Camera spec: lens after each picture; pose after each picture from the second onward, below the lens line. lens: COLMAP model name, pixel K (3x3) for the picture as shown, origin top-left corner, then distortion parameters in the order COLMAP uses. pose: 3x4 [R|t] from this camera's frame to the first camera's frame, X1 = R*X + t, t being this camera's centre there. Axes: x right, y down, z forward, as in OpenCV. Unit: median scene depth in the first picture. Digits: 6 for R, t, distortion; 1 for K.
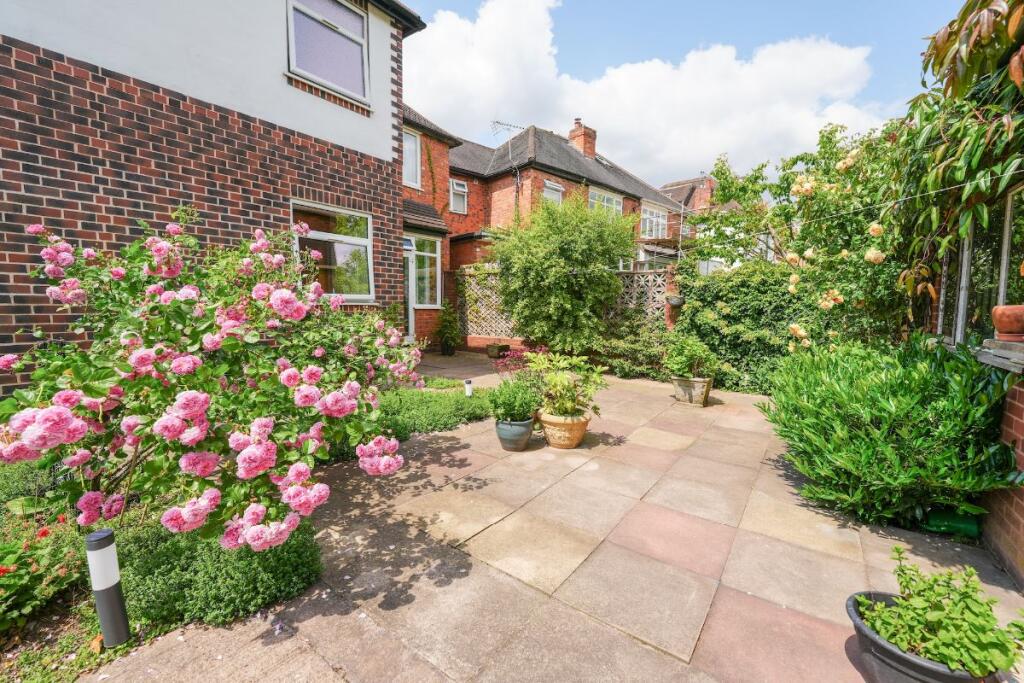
lens RADIAL K [[409.9, 0, 512.0], [0, 409.9, 341.5], [0, 0, 1]] dist [-0.008218, -0.000123]
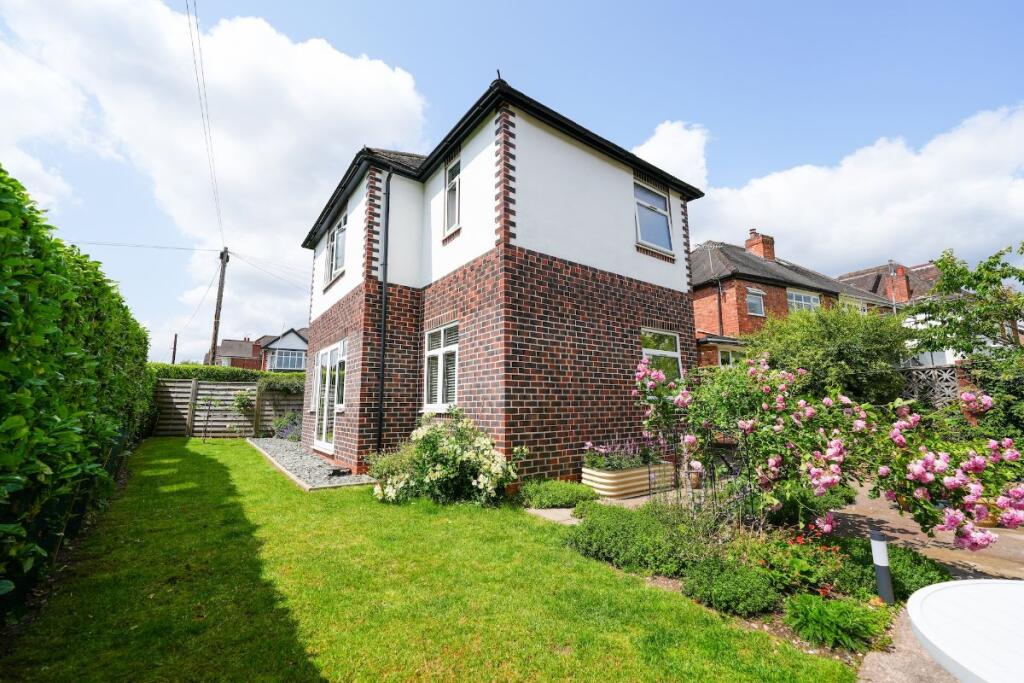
lens RADIAL K [[407.4, 0, 512.0], [0, 407.4, 341.5], [0, 0, 1]] dist [-0.000898, -0.000122]
pose [[0.962283, -0.059142, -0.265545, -0.435796], [-0.005953, 0.971272, -0.237896, 0.018488], [0.271986, 0.230504, 0.934287, -0.282824]]
